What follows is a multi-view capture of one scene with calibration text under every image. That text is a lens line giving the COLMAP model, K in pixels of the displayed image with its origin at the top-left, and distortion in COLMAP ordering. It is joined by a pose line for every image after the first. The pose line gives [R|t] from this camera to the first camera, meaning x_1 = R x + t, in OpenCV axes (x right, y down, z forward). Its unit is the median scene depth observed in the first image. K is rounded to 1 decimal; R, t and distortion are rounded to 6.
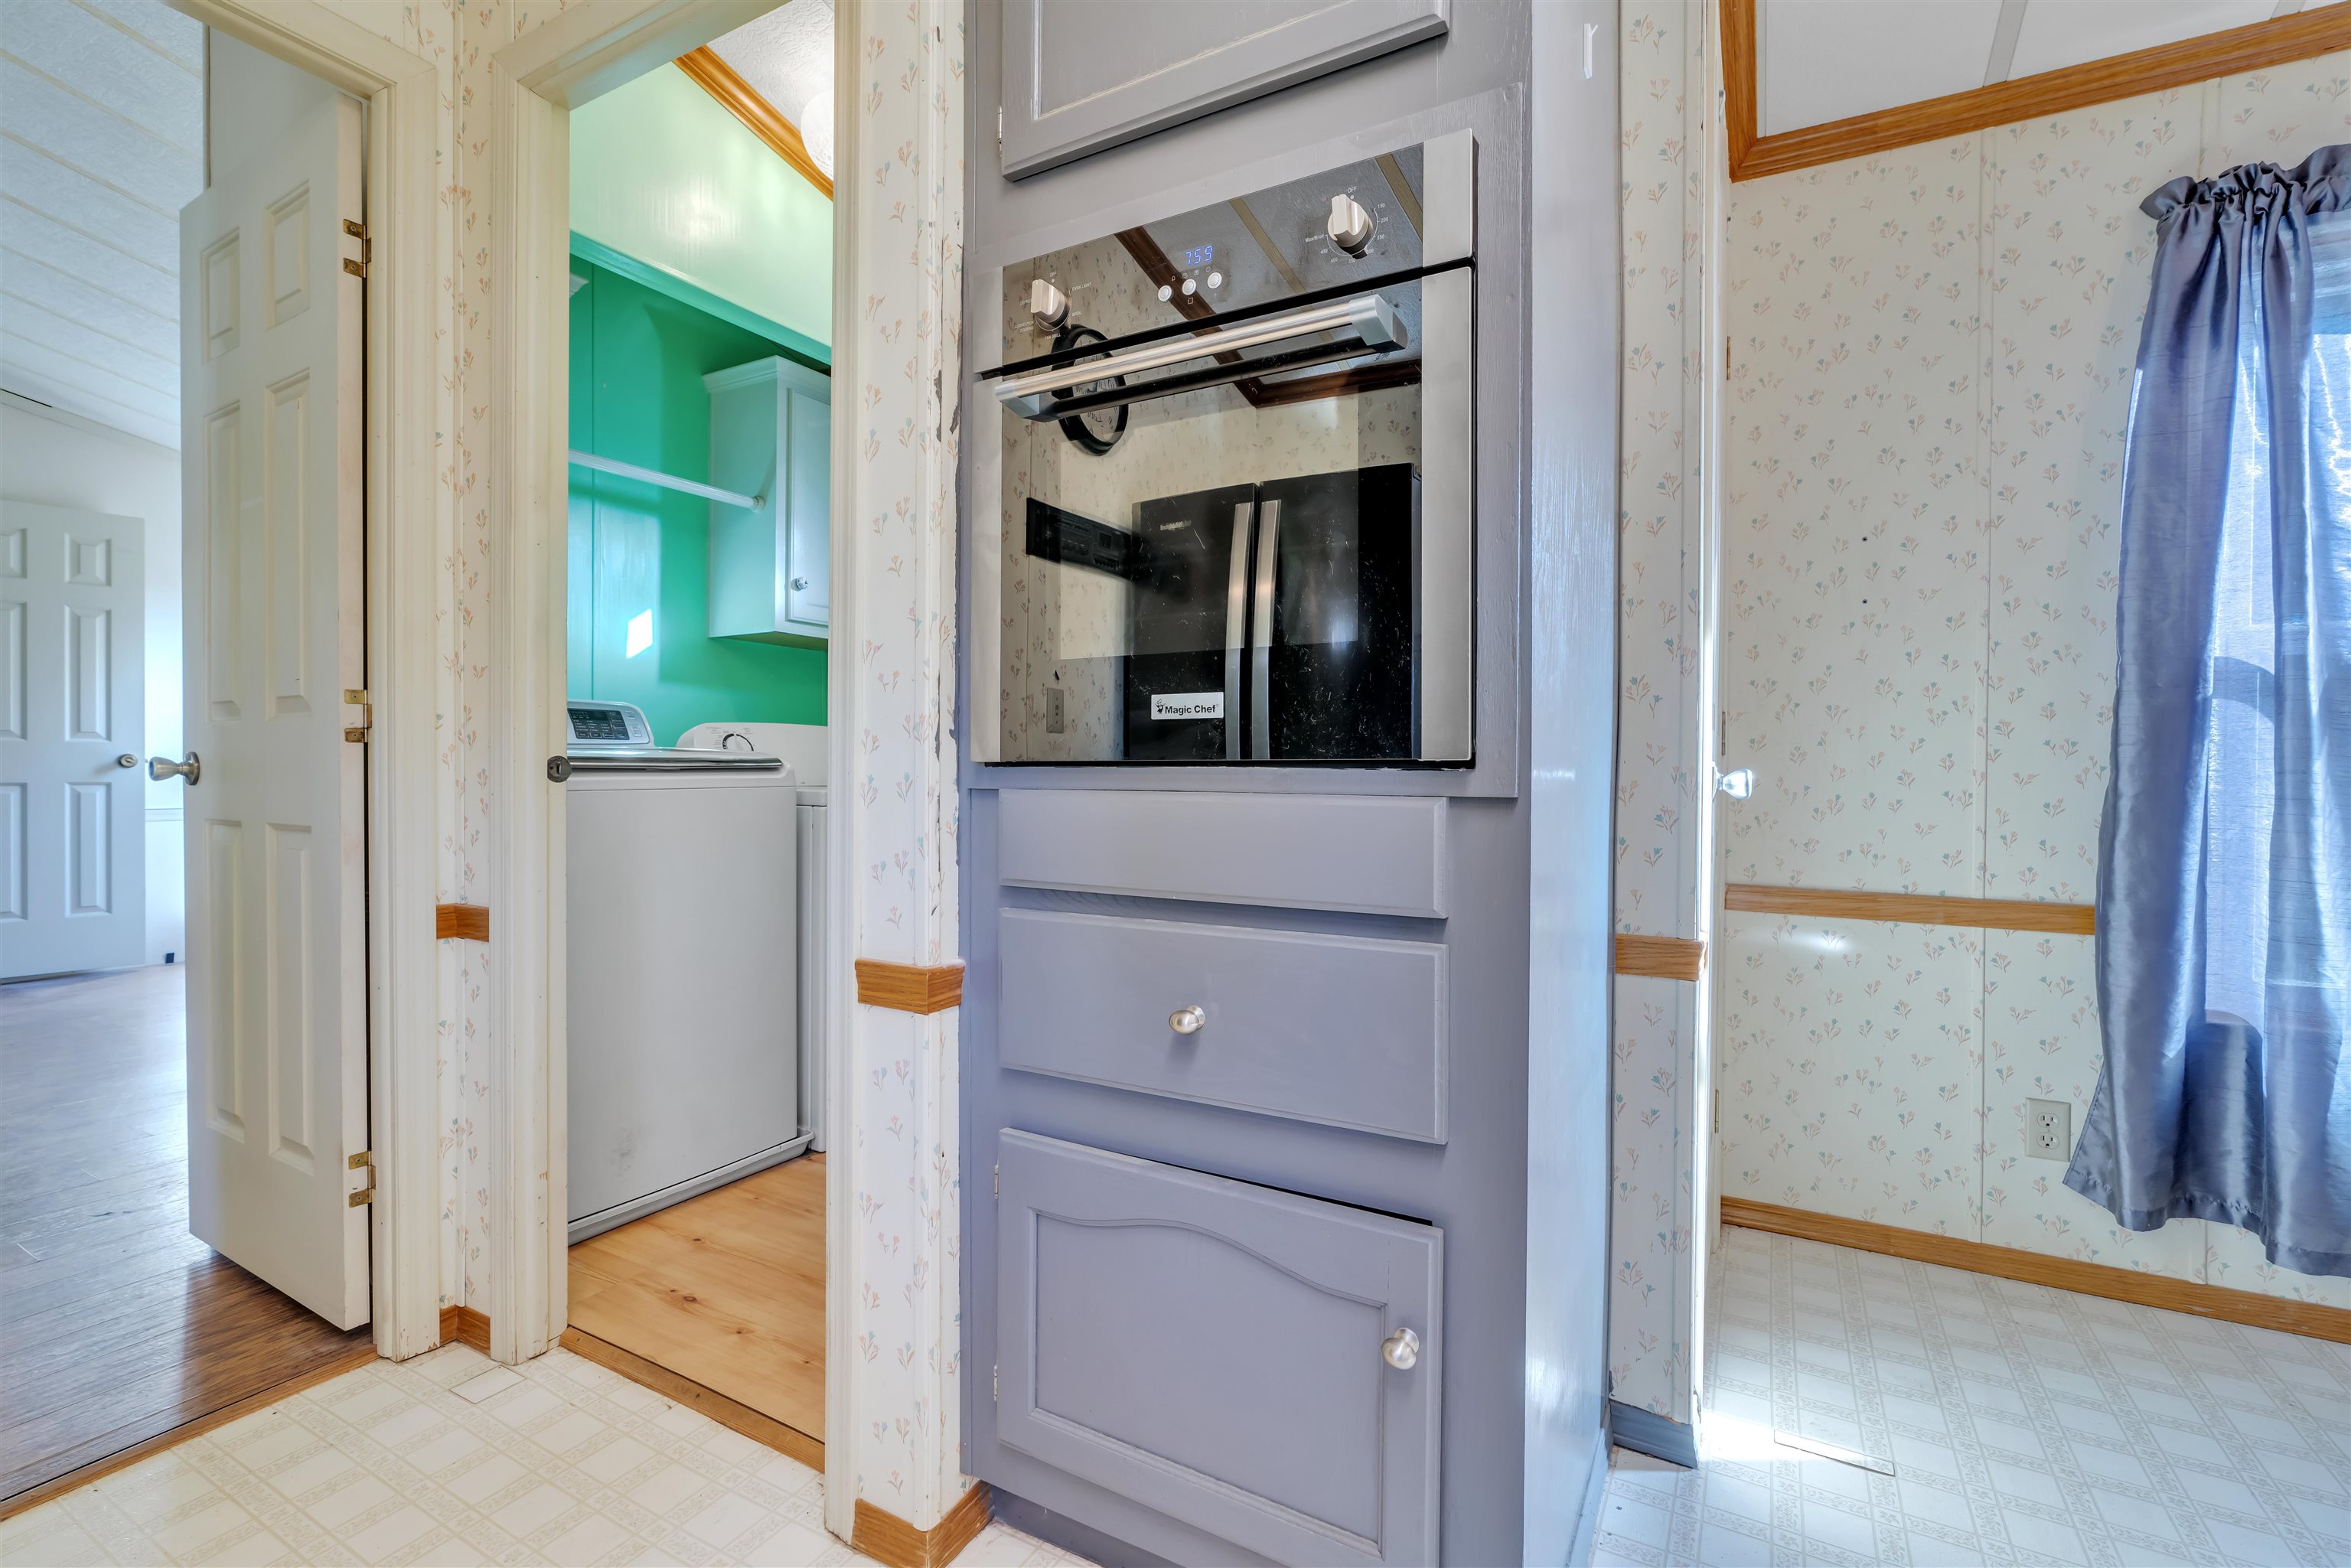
lens RADIAL K [[1050.0, 0, 1191.8], [0, 1050.0, 774.8], [0, 0, 1]] dist [-0.021849, 0.009396]
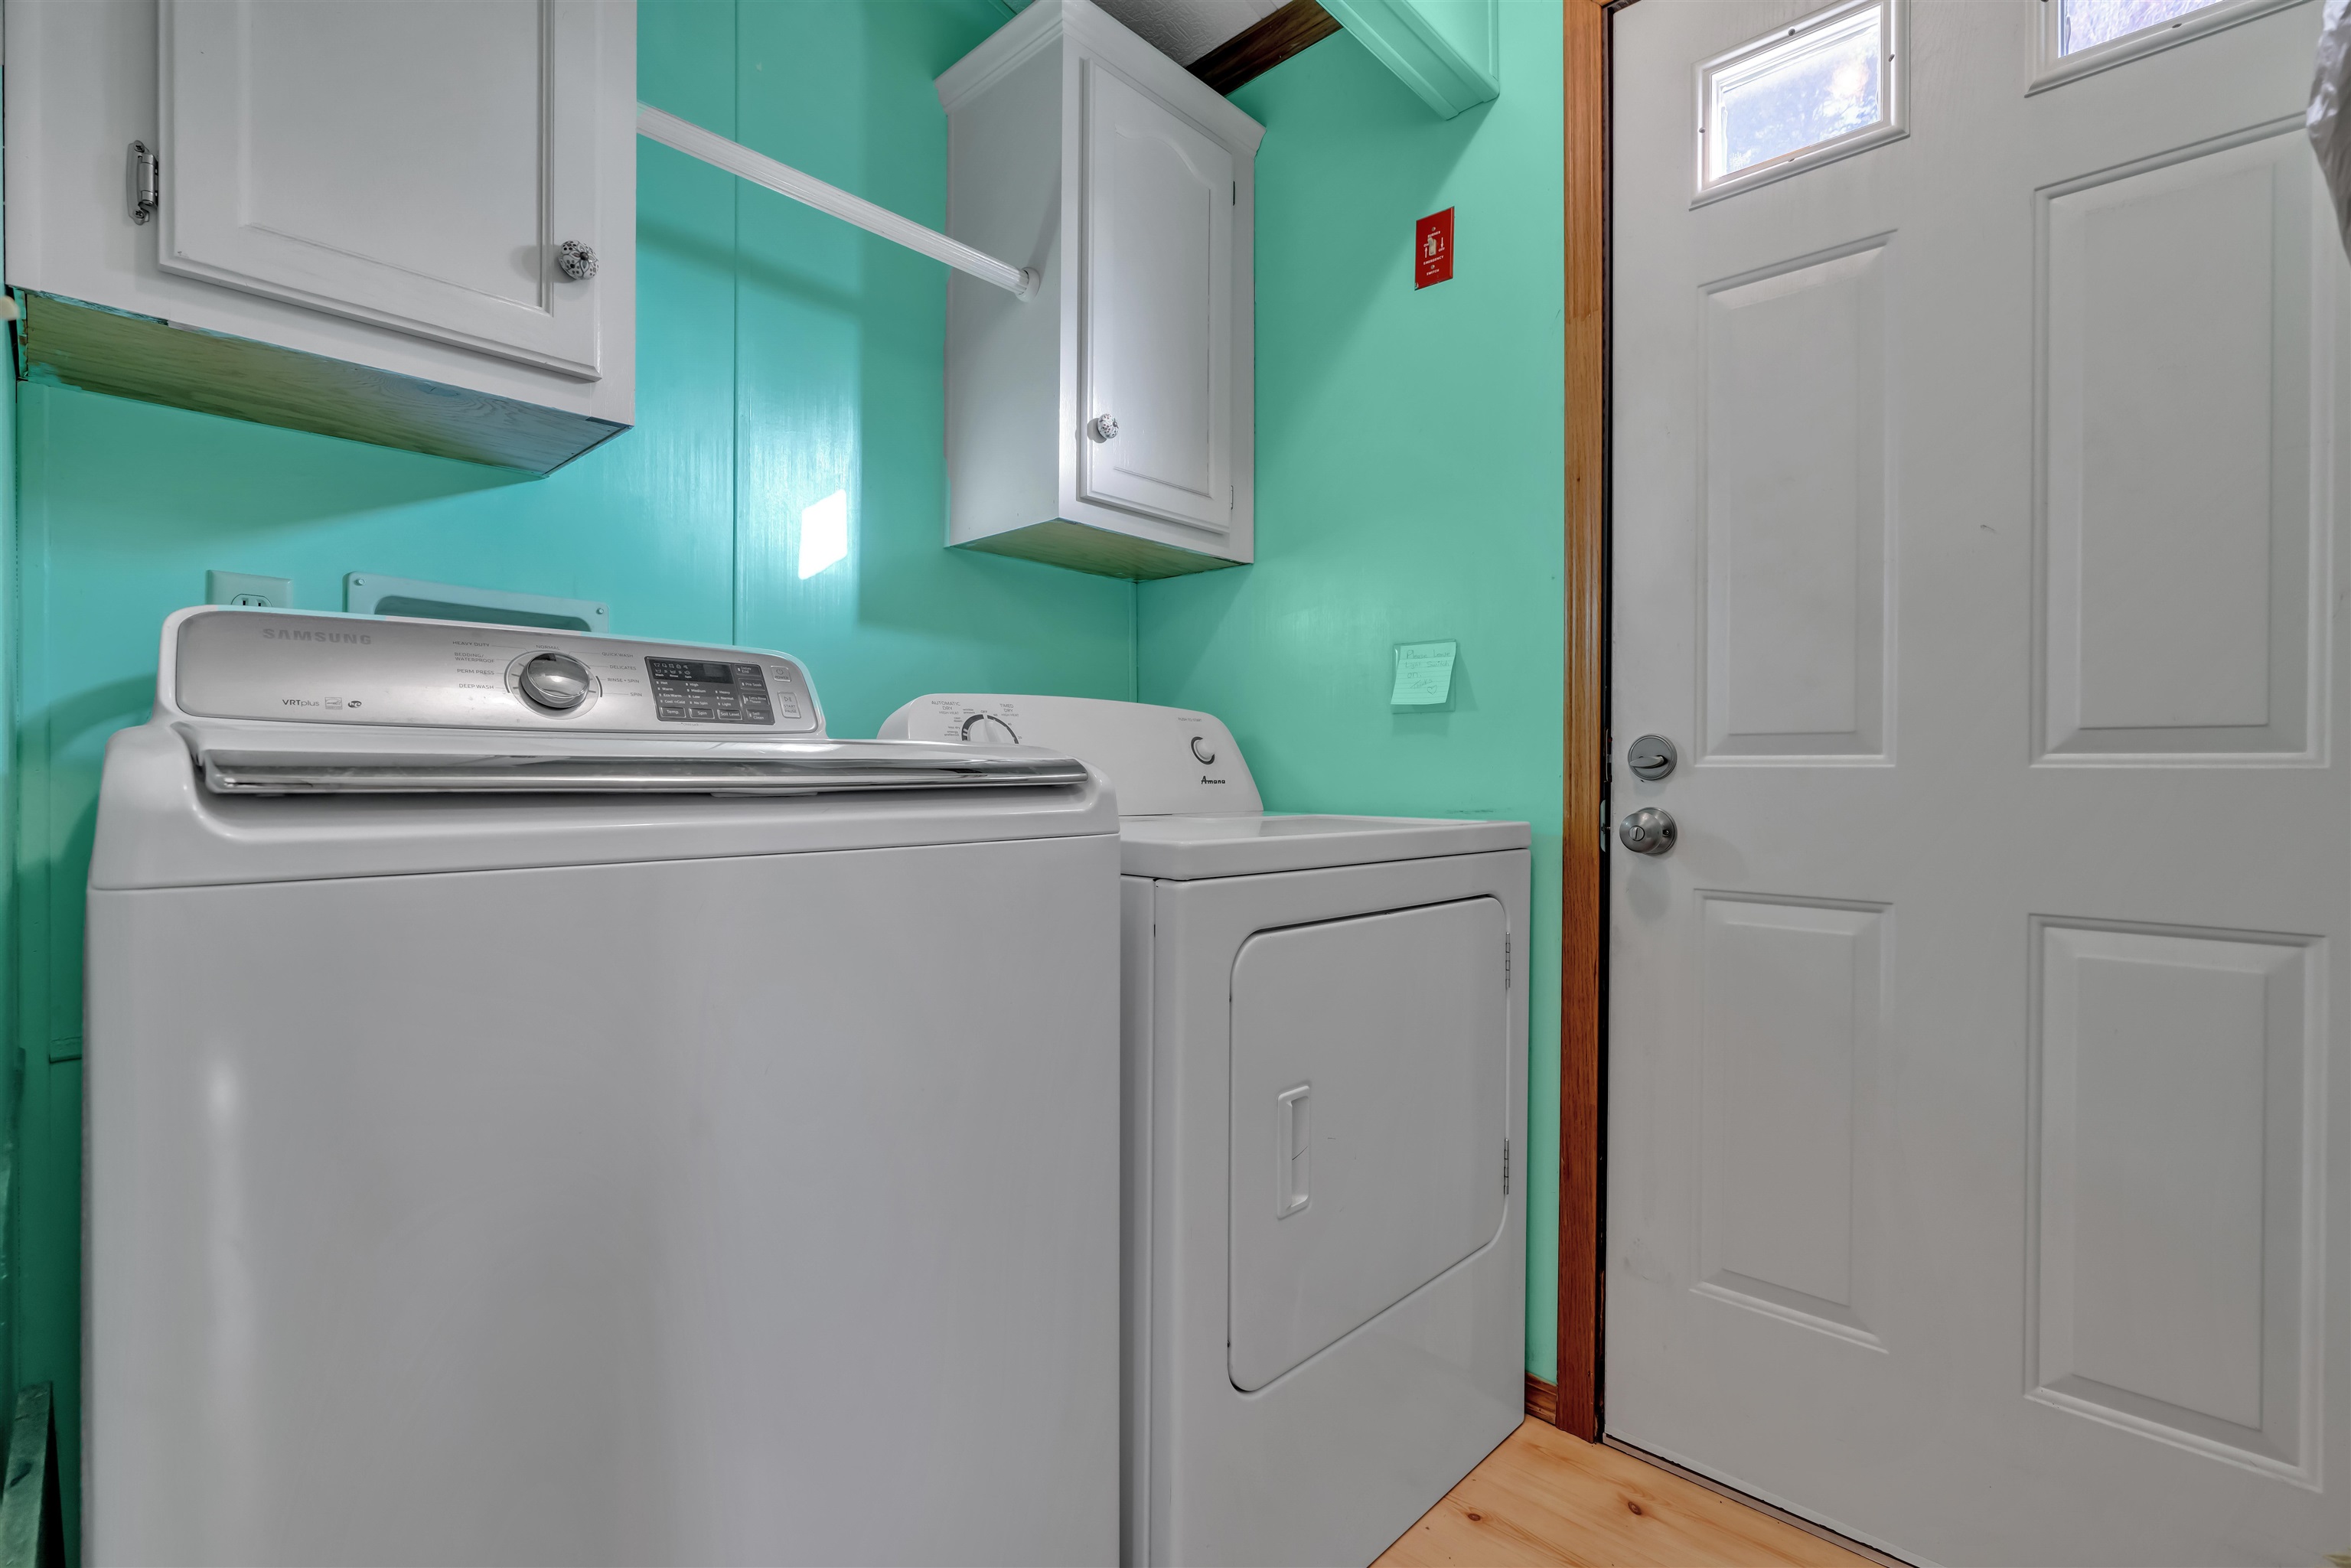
lens RADIAL K [[1050.0, 0, 1191.8], [0, 1050.0, 774.8], [0, 0, 1]] dist [-0.021849, 0.009396]
pose [[0.974622, 0.002768, -0.223841, -0.227751], [-0.003631, 0.999987, -0.003441, -0.009128], [0.223829, 0.004167, 0.974620, 0.532715]]
